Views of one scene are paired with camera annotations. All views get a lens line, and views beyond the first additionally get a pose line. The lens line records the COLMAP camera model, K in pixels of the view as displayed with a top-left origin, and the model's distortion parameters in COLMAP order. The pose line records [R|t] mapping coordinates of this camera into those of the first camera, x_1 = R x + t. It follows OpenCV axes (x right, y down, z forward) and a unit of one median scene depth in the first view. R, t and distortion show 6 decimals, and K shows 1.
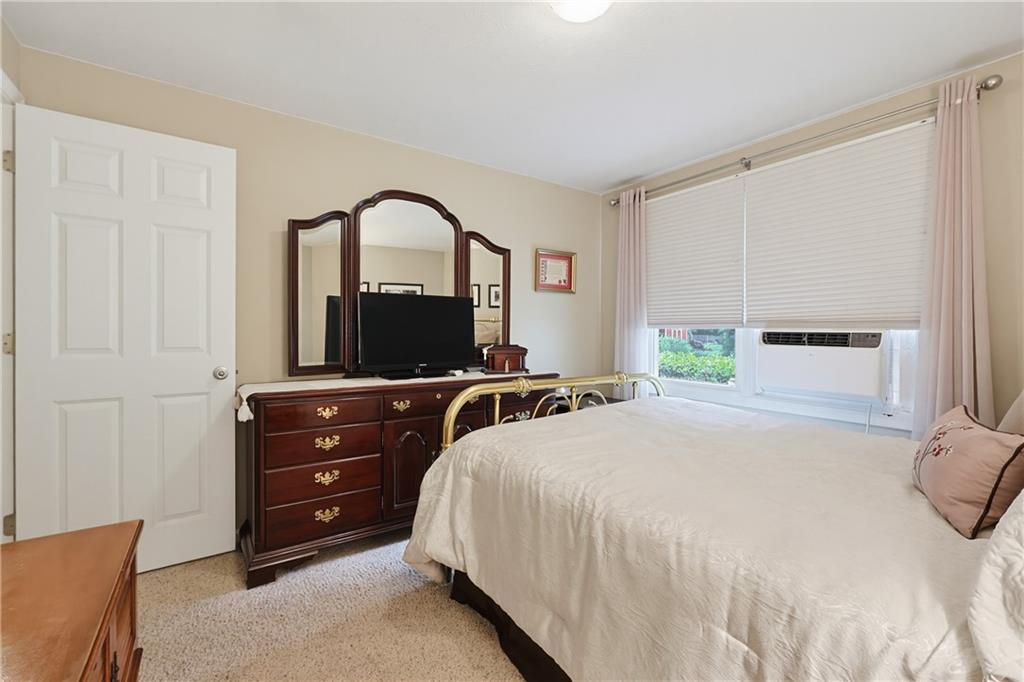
lens RADIAL K [[440.2, 0, 521.5], [0, 440.2, 328.8], [0, 0, 1]] dist [0.000918, 0.000164]
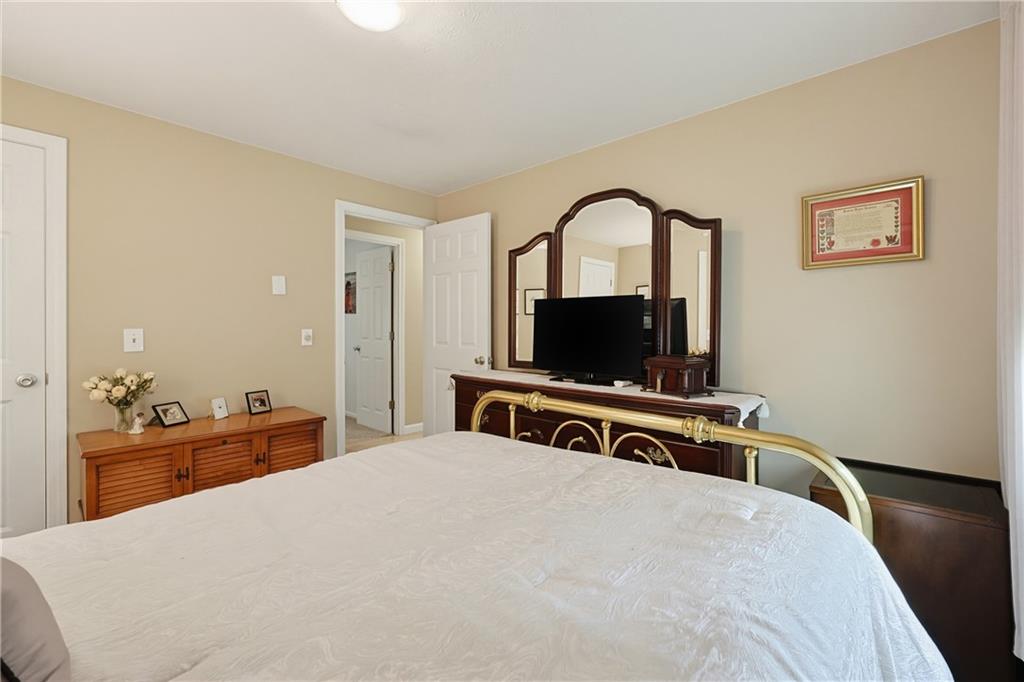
lens RADIAL K [[420.1, 0, 532.9], [0, 420.1, 327.2], [0, 0, 1]] dist [-0.001405, -0.000077]
pose [[0.238971, -0.006630, -0.971004, 0.665678], [-0.000151, 0.999976, -0.006865, -0.005091], [0.971027, 0.001788, 0.238964, 0.689011]]
